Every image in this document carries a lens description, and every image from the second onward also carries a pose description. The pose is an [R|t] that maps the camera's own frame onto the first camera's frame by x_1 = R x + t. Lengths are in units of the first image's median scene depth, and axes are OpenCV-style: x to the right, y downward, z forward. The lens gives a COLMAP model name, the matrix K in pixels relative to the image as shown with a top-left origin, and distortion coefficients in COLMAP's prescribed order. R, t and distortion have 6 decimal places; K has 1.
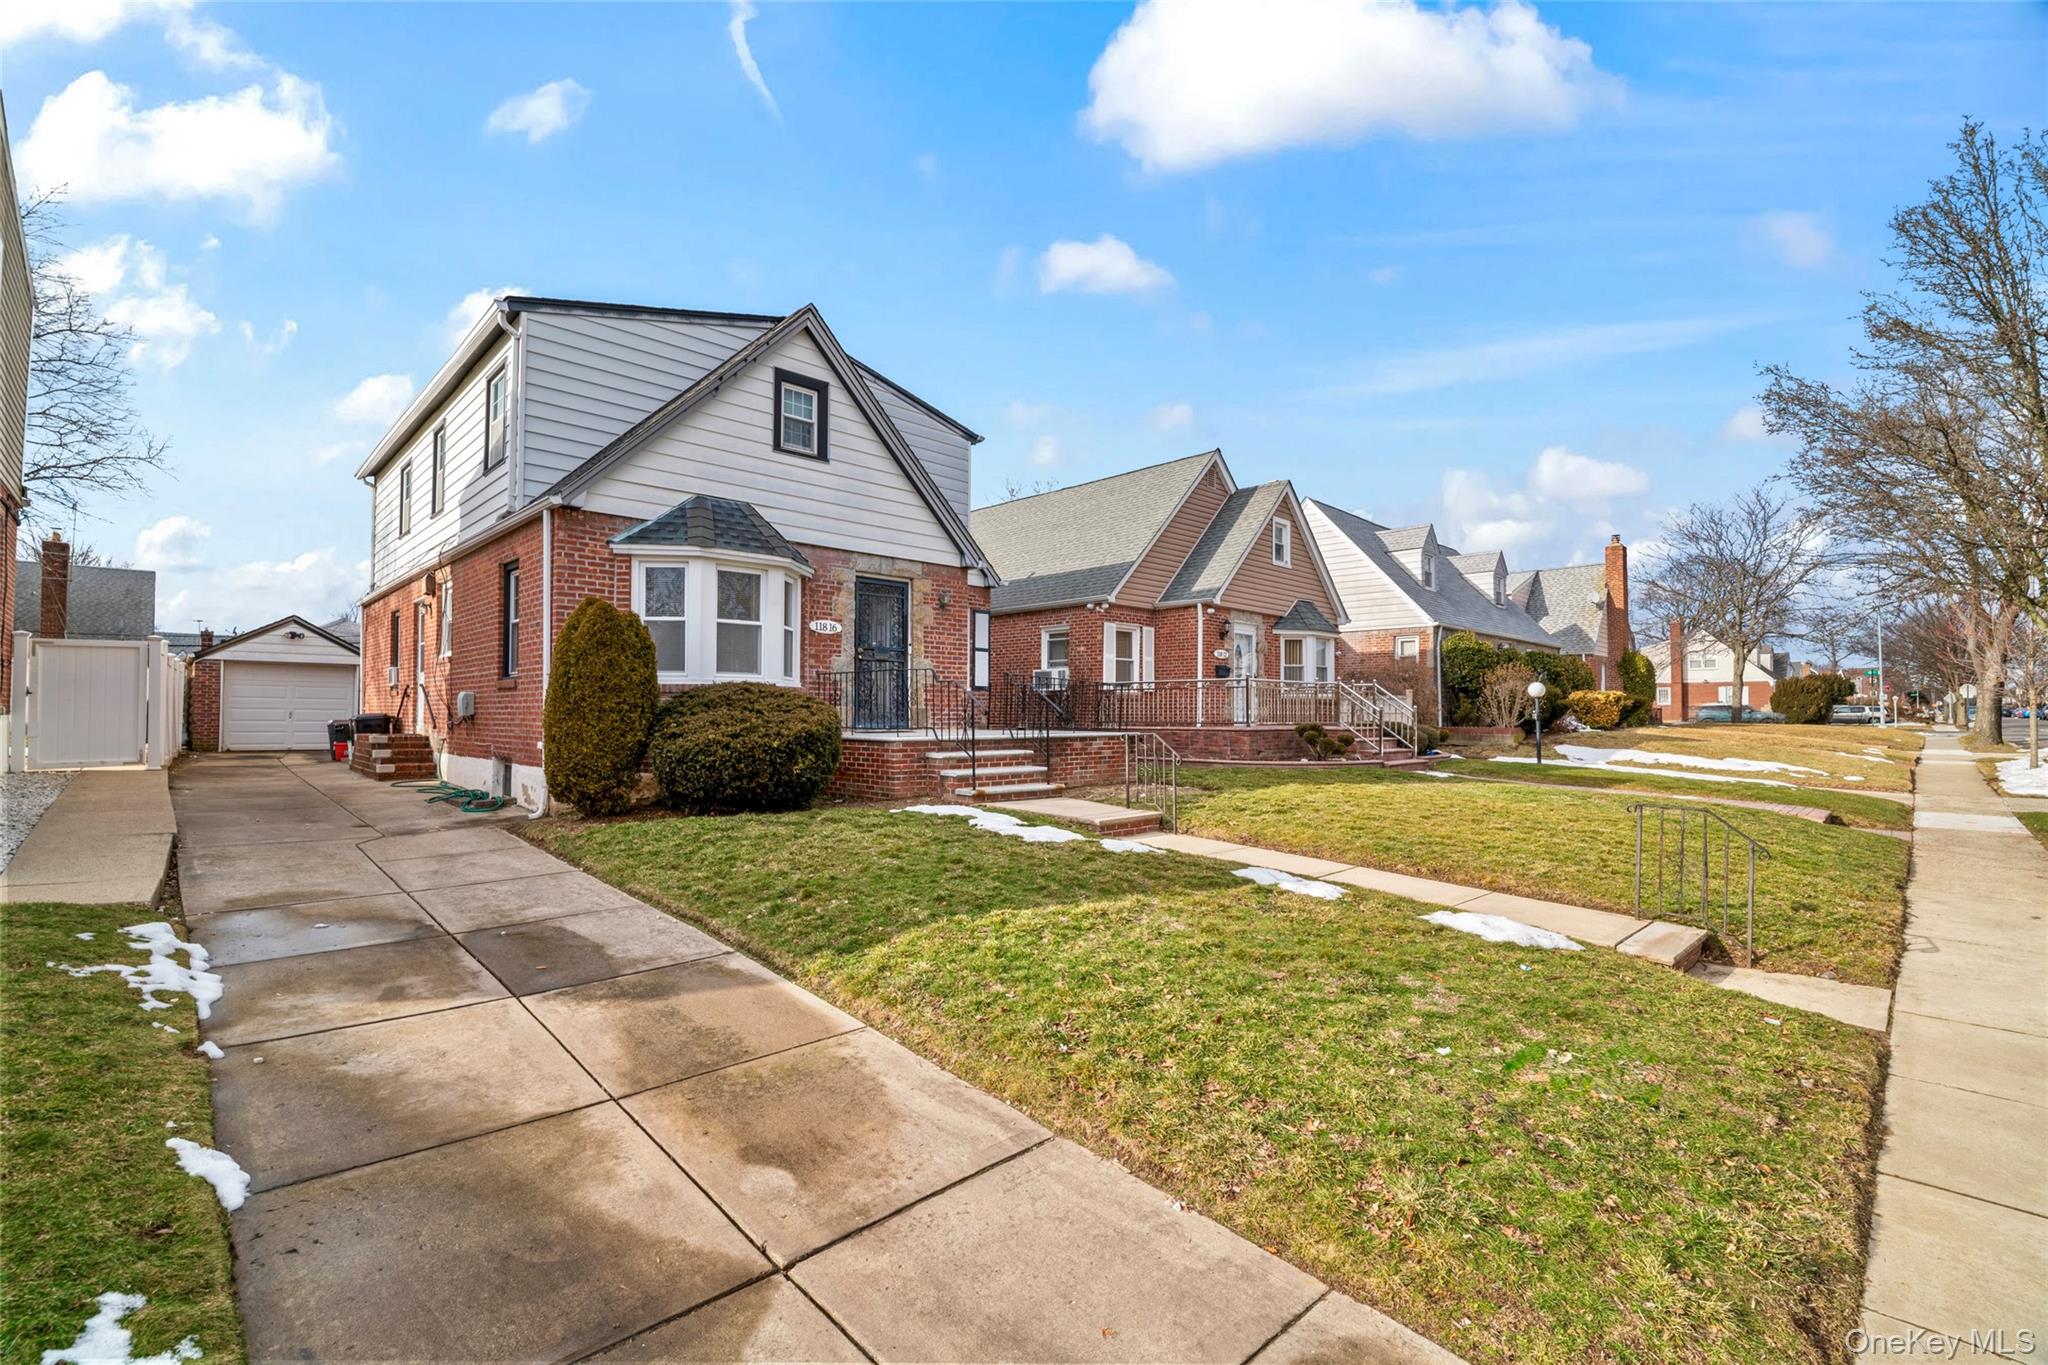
lens RADIAL K [[899.2, 0, 1026.5], [0, 899.2, 687.7], [0, 0, 1]] dist [-0.008999, -0.001492]
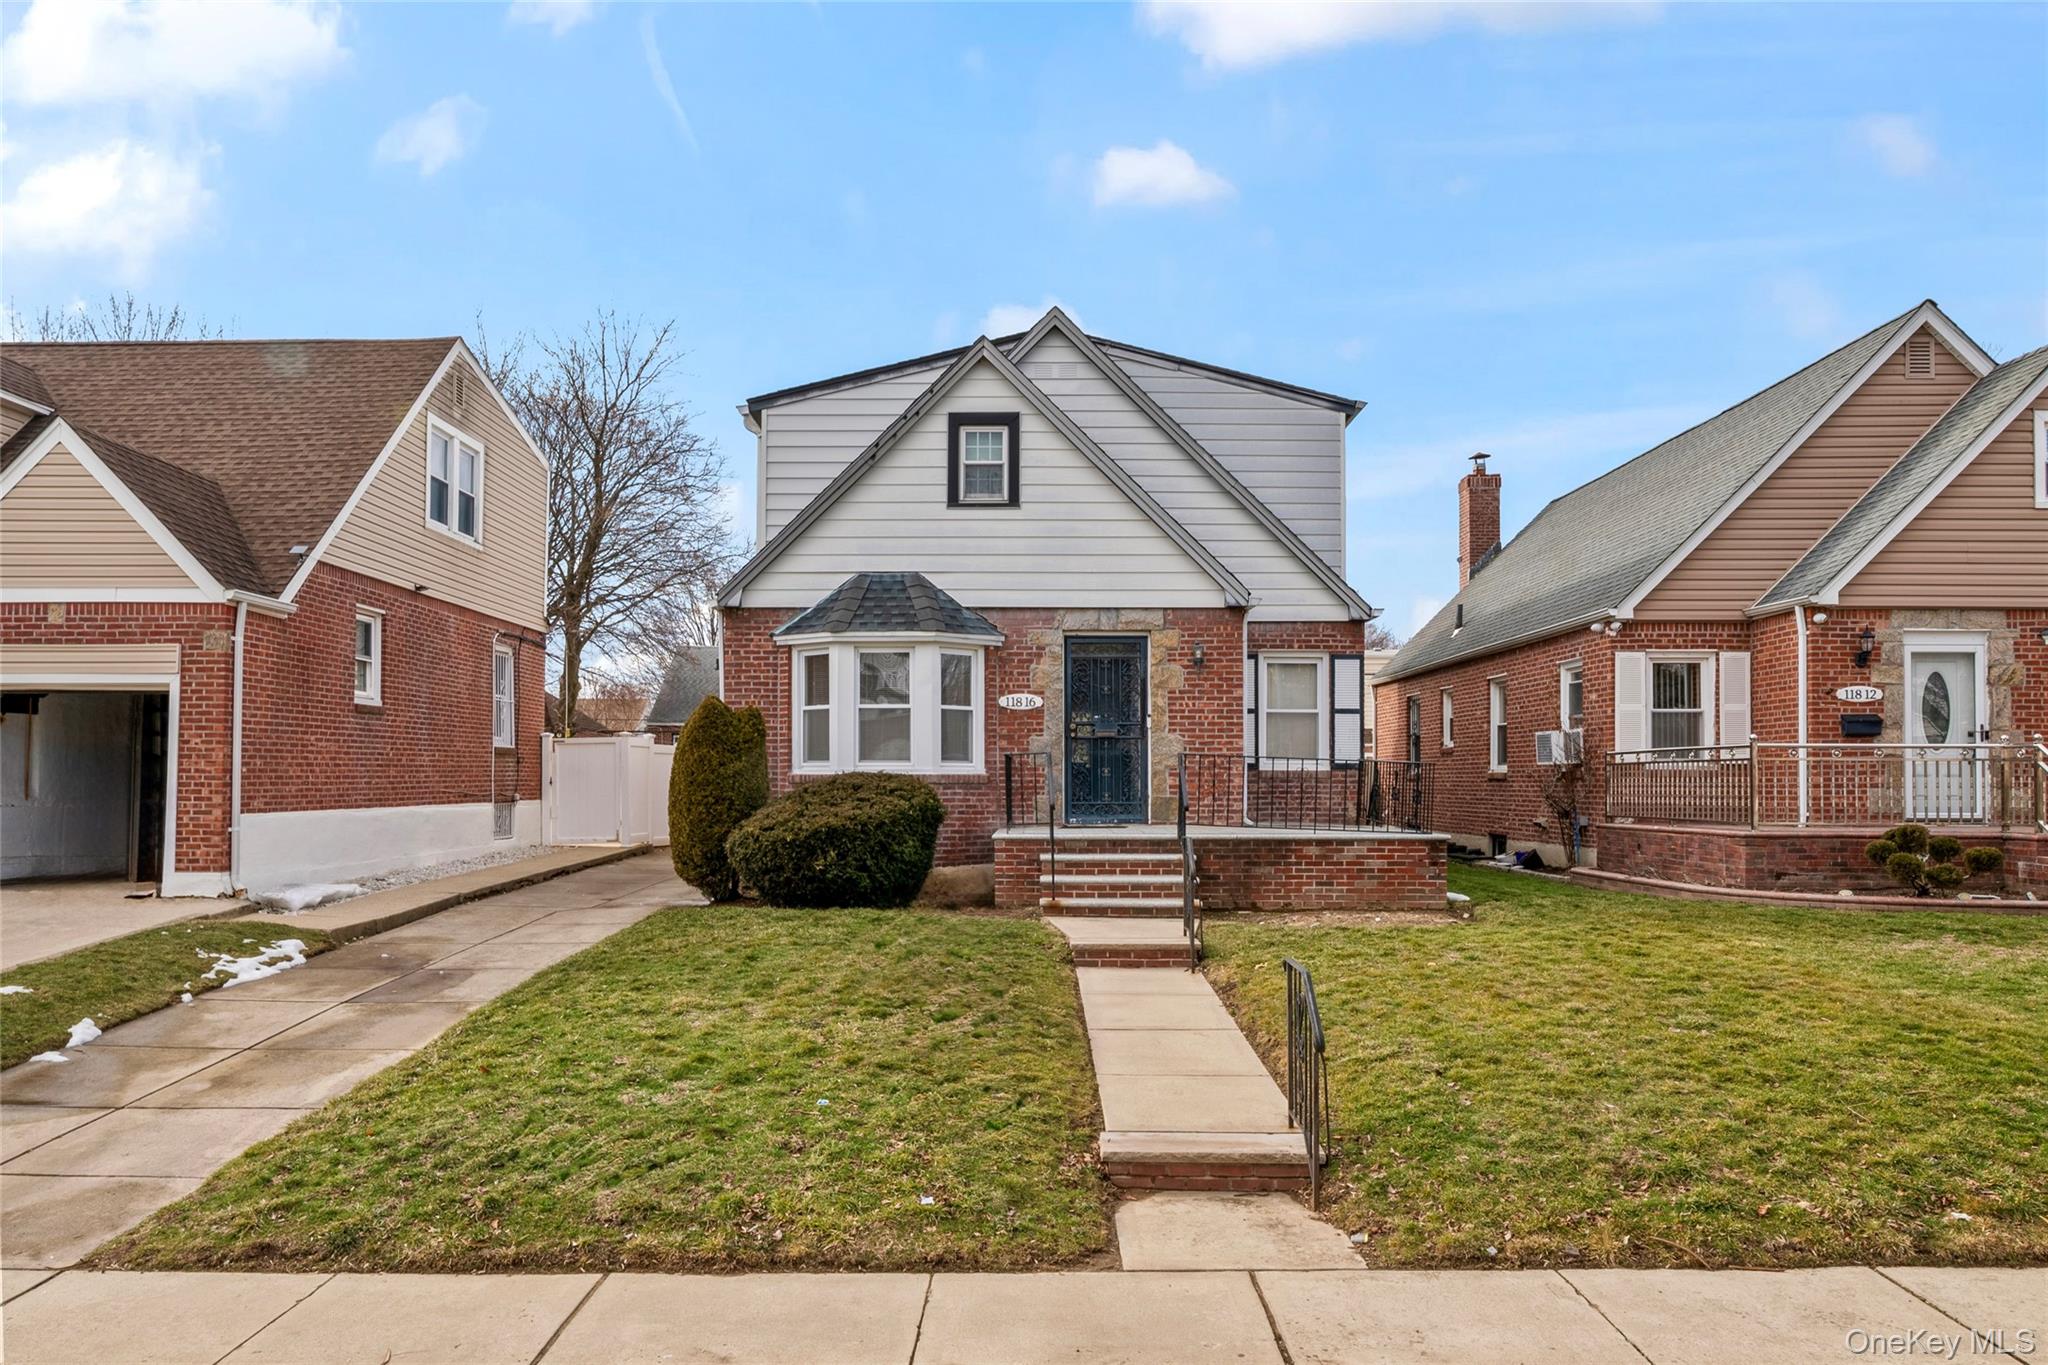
lens RADIAL K [[1451.5, 0, 1001.8], [0, 1451.5, 748.5], [0, 0, 1]] dist [-0.008832, 0.009647]
pose [[0.707026, -0.017764, -0.706965, 0.723530], [0.020795, 0.999774, -0.004325, -0.017949], [0.706882, -0.011644, 0.707235, 0.019631]]
